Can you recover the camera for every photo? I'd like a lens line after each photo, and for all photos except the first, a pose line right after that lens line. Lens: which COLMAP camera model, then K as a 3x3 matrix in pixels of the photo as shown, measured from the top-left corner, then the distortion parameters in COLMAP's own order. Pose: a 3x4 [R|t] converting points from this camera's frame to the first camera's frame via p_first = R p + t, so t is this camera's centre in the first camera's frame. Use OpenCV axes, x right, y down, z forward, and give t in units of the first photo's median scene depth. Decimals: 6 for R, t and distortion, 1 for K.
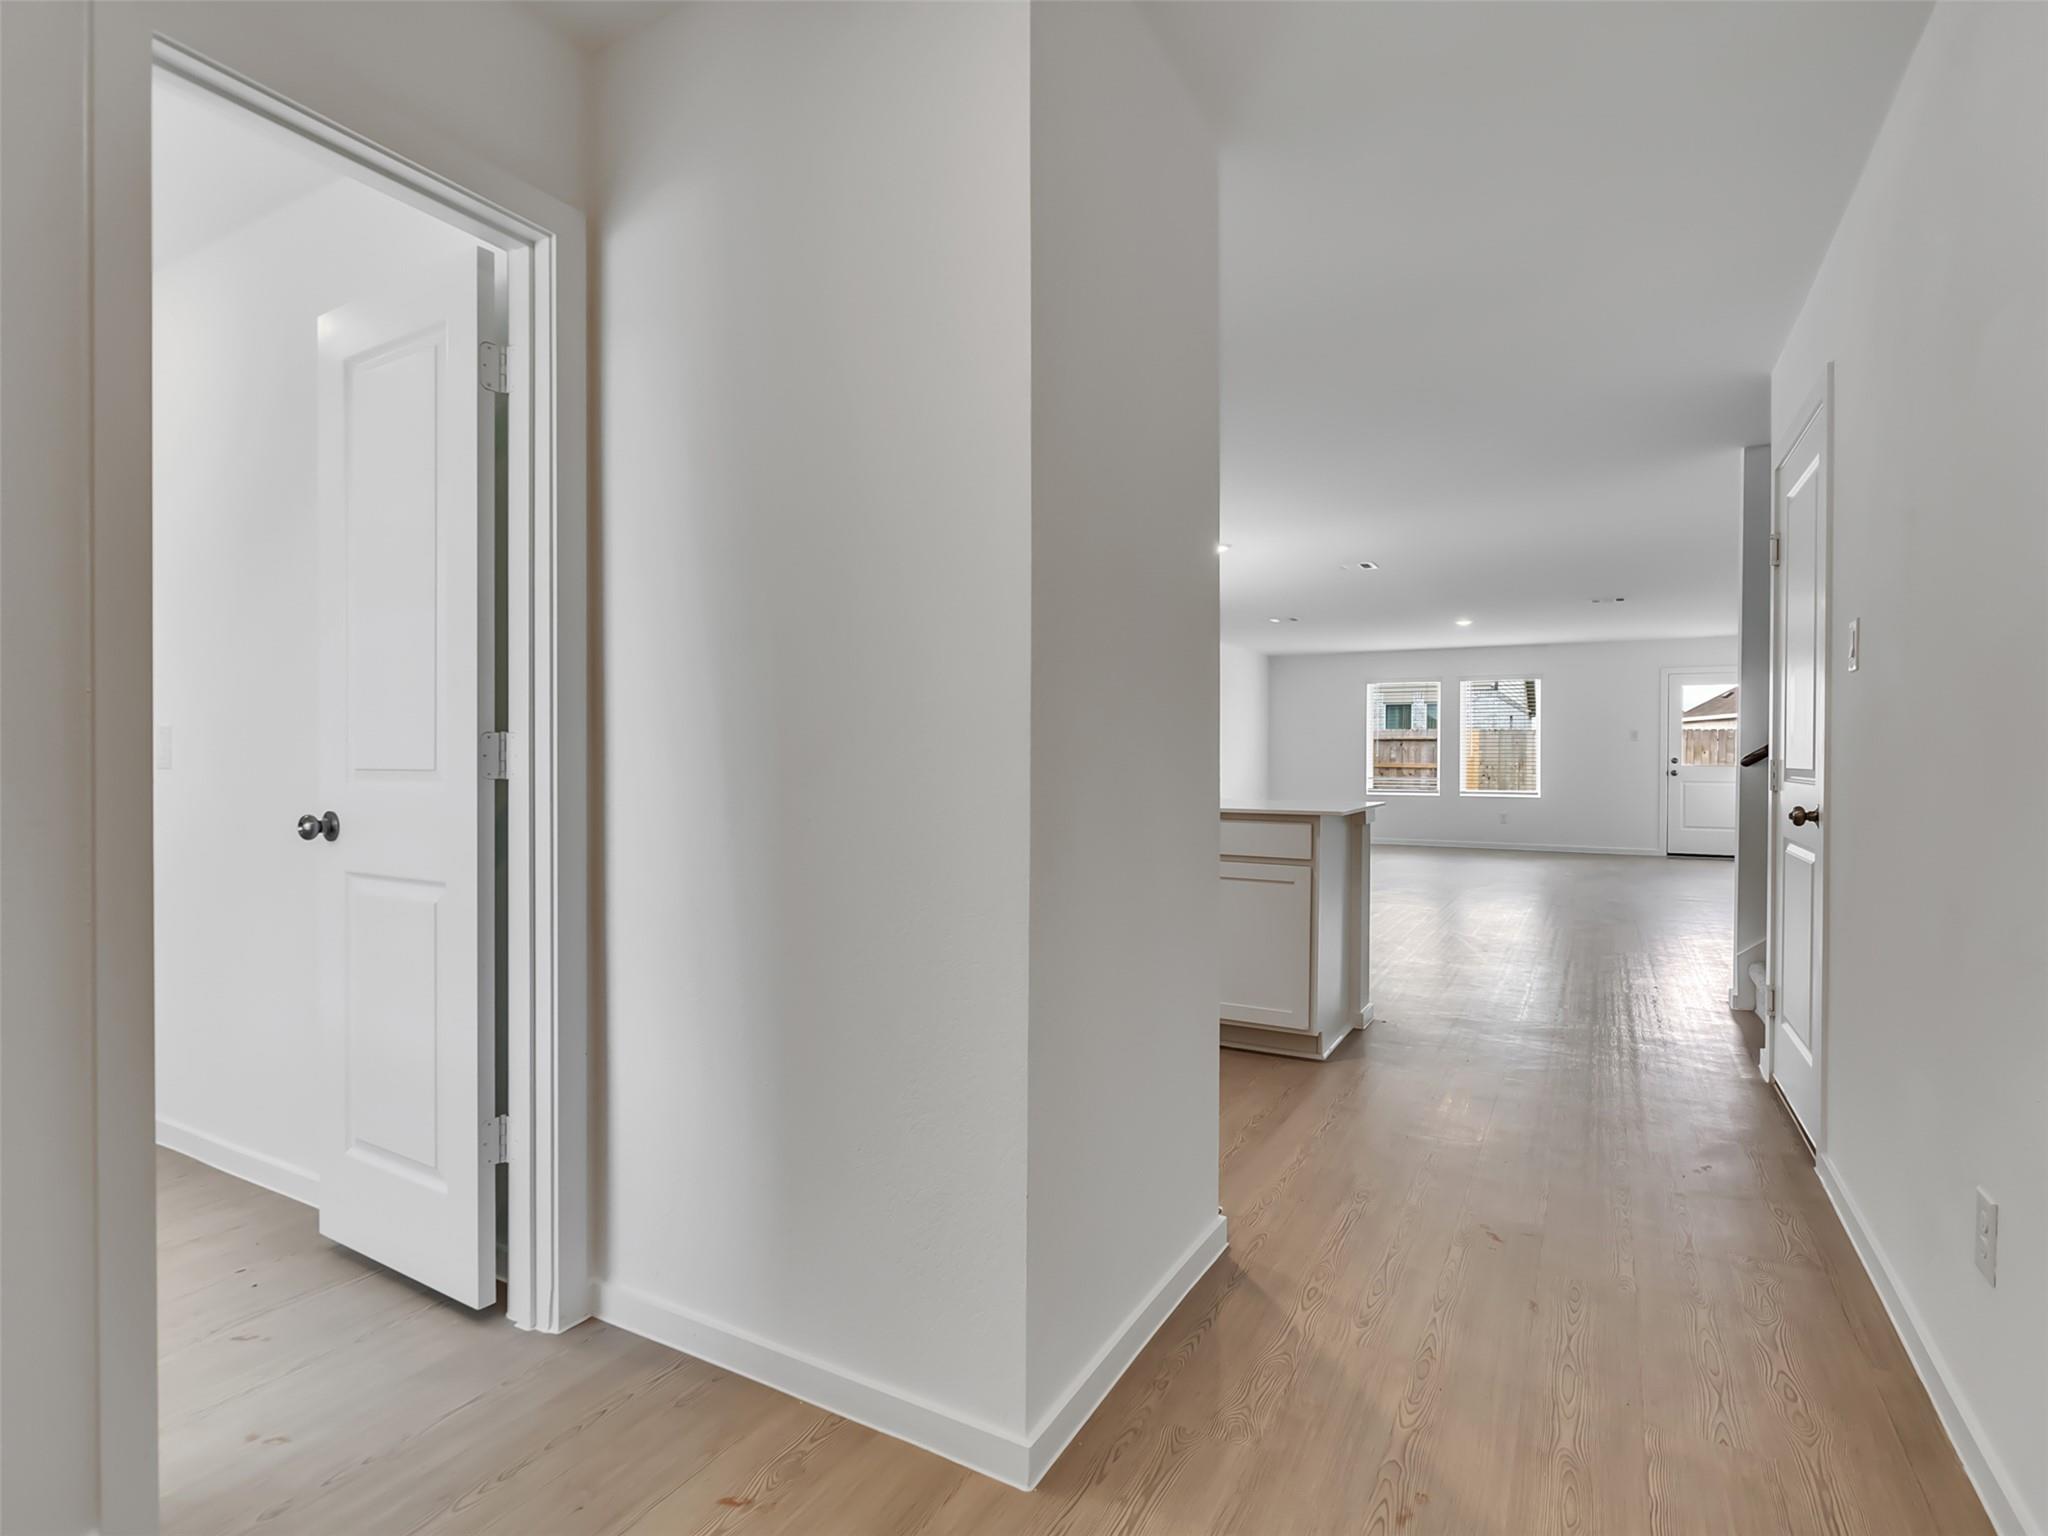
lens RADIAL K [[1045.0, 0, 1014.1], [0, 1045.0, 766.2], [0, 0, 1]] dist [-0.007599, 0.000833]
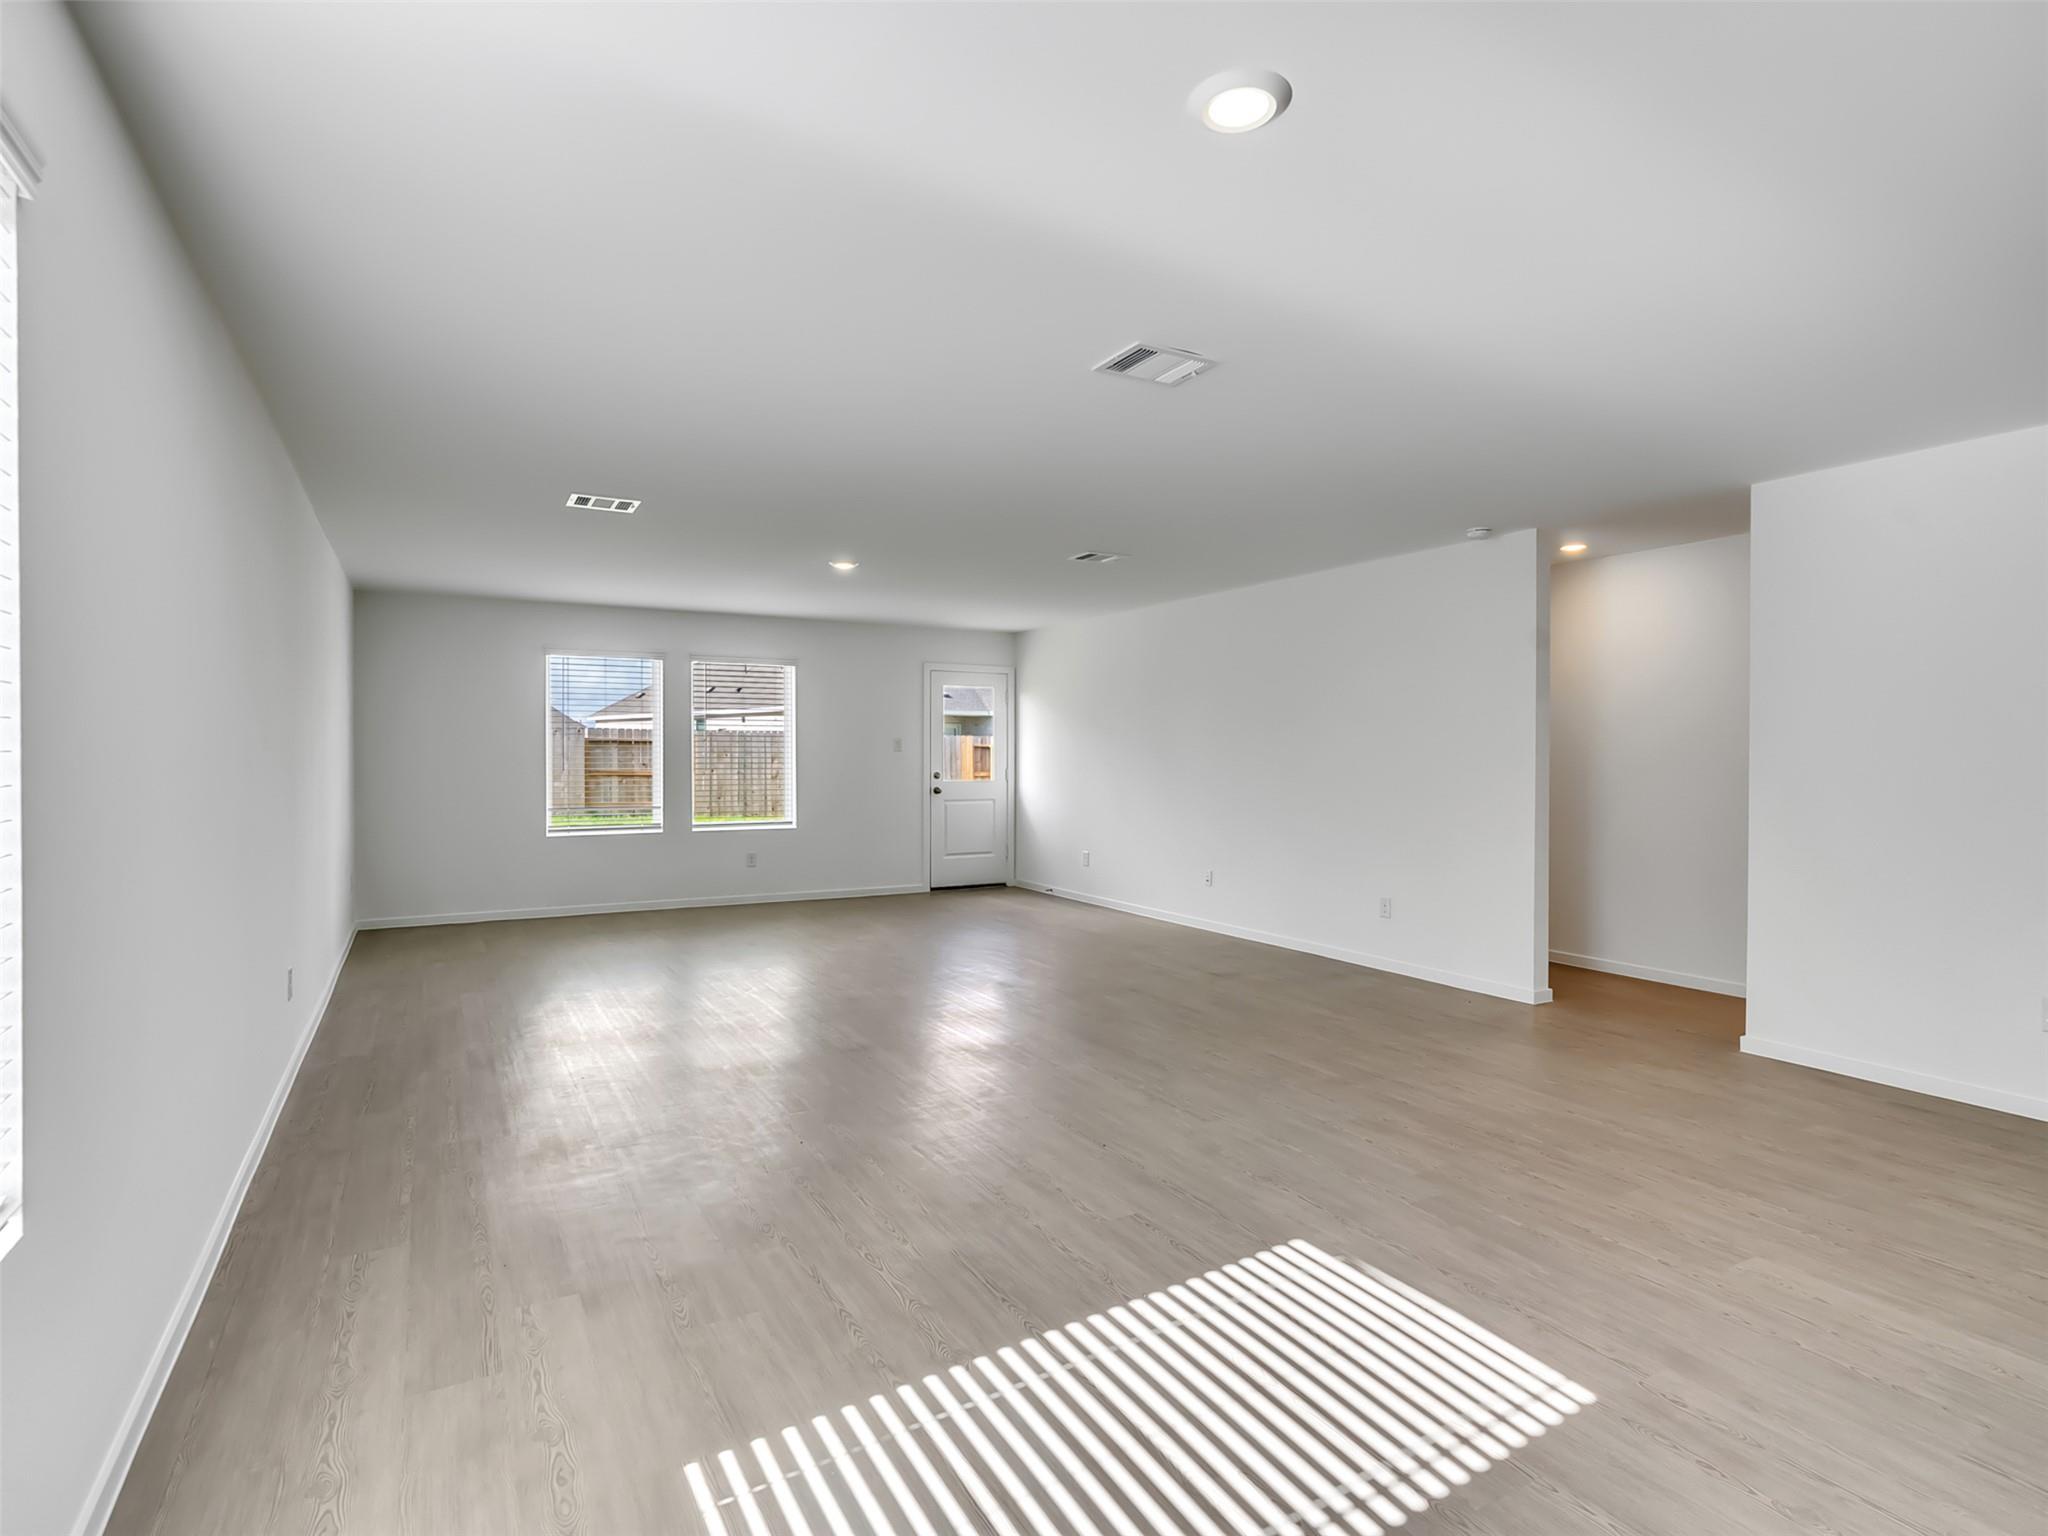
lens RADIAL K [[1045.0, 0, 1014.1], [0, 1045.0, 766.2], [0, 0, 1]] dist [-0.007599, 0.000833]
pose [[0.512591, -0.012236, 0.858545, -0.044670], [0.006793, 0.999925, 0.010195, -0.019078], [-0.858606, 0.000606, 0.512636, 0.472606]]
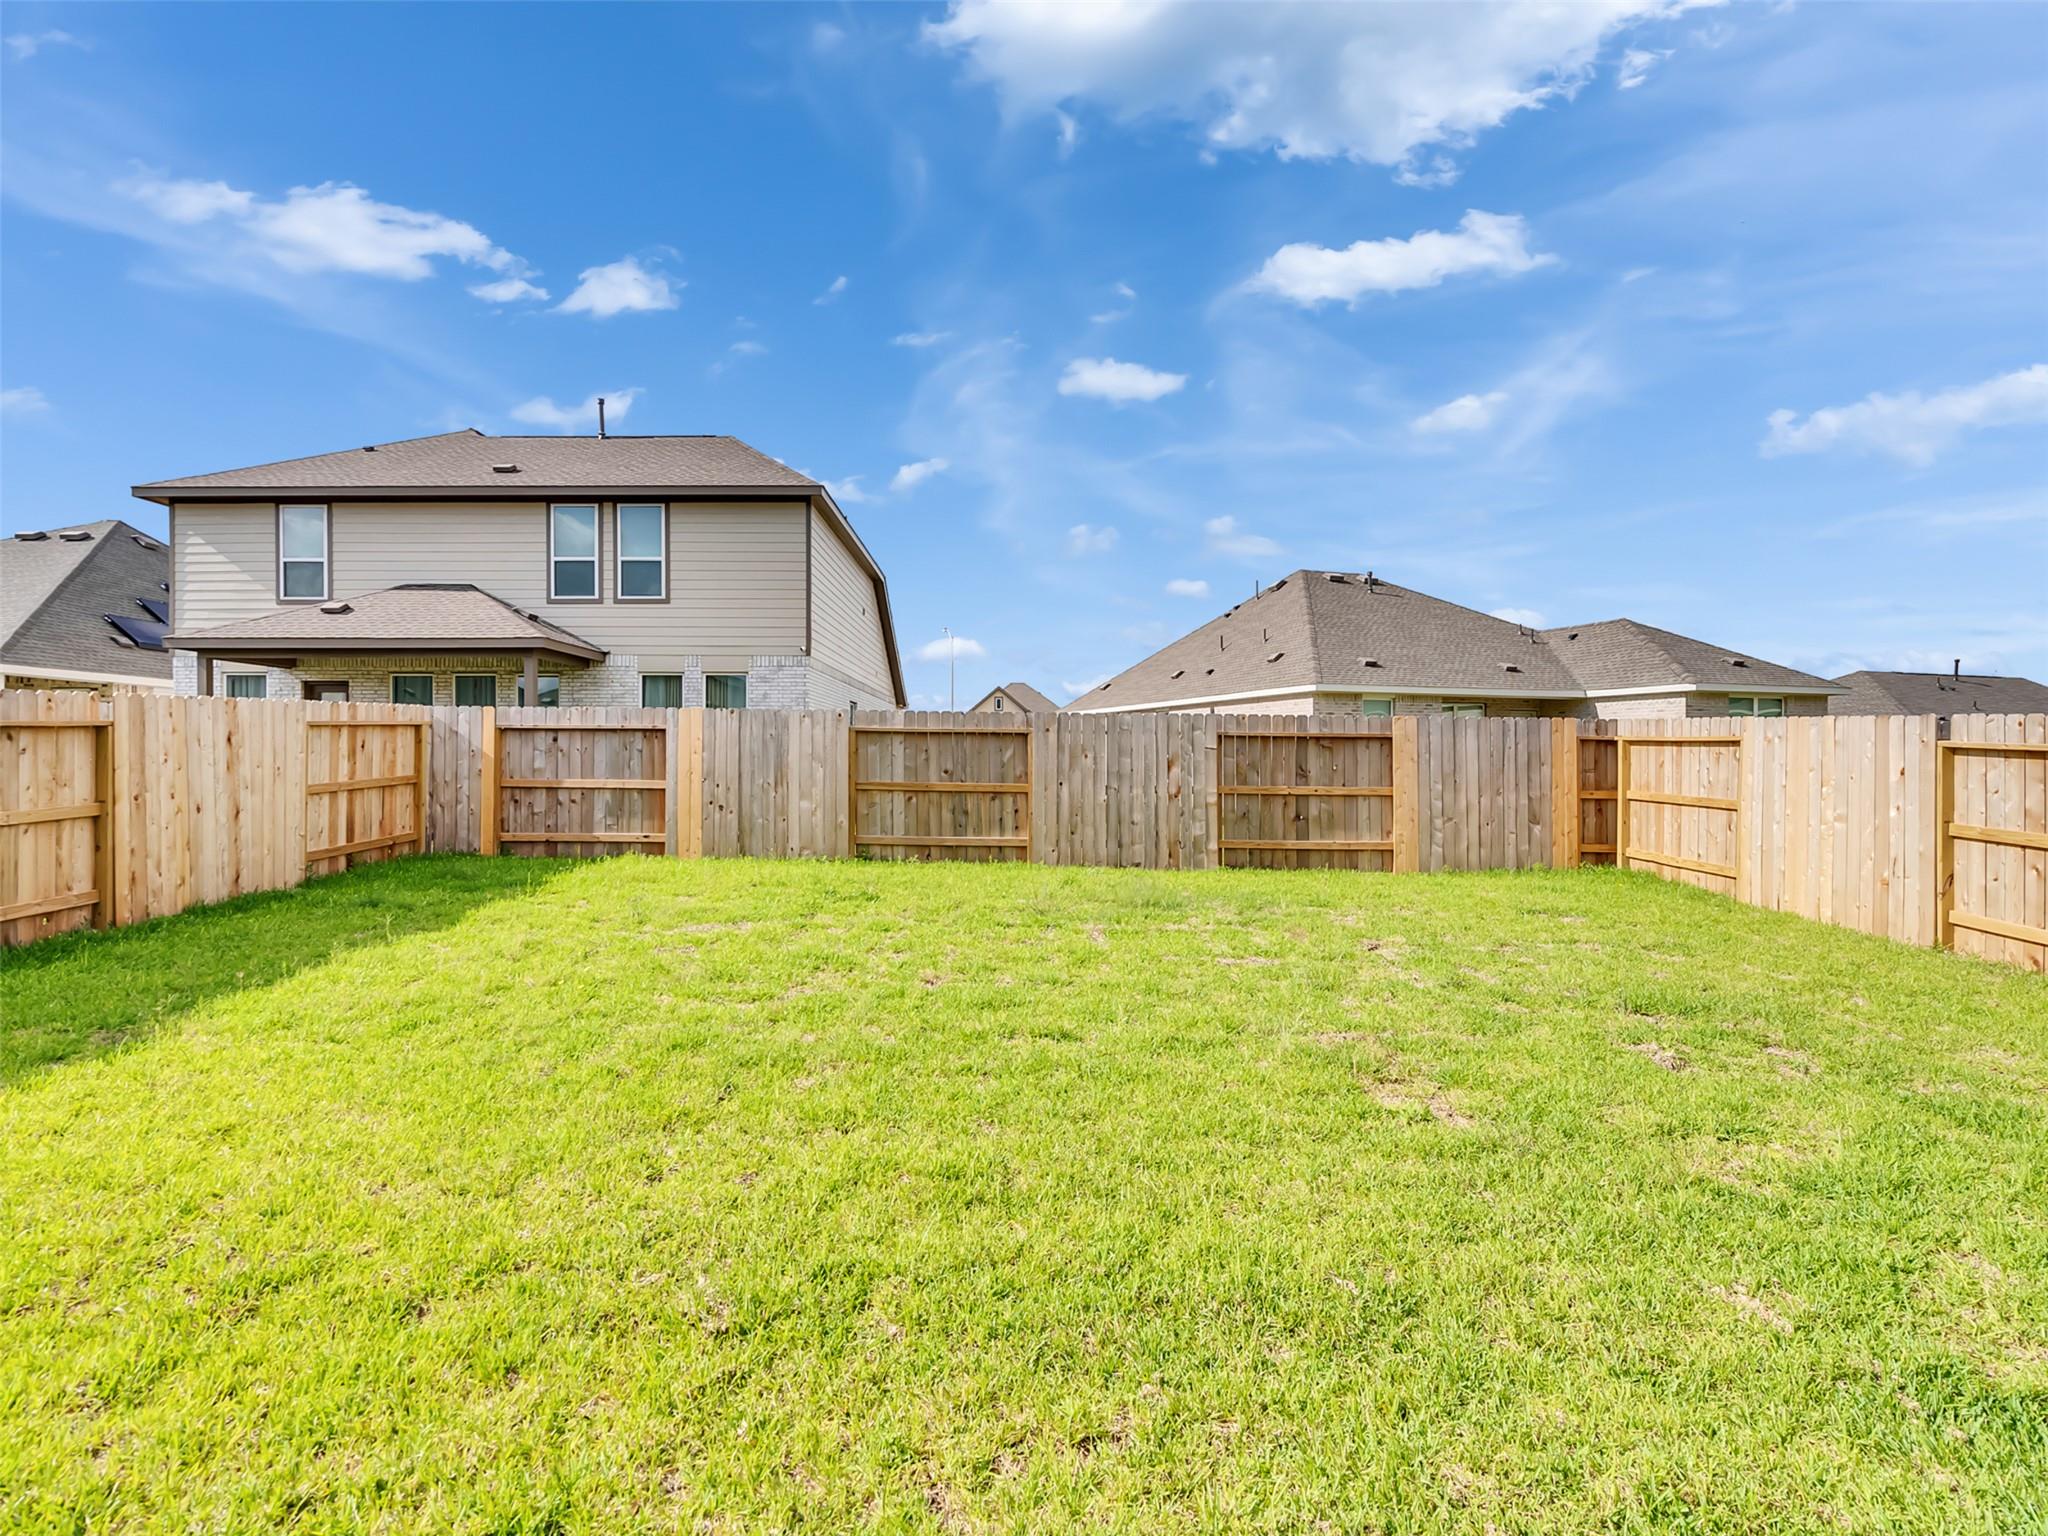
lens RADIAL K [[1045.0, 0, 1014.1], [0, 1045.0, 766.2], [0, 0, 1]] dist [-0.007599, 0.000833]
pose [[0.864773, -0.006882, 0.502116, 0.616315], [0.005473, 0.999976, 0.004280, -0.018350], [-0.502133, -0.000953, 0.864790, 0.940897]]
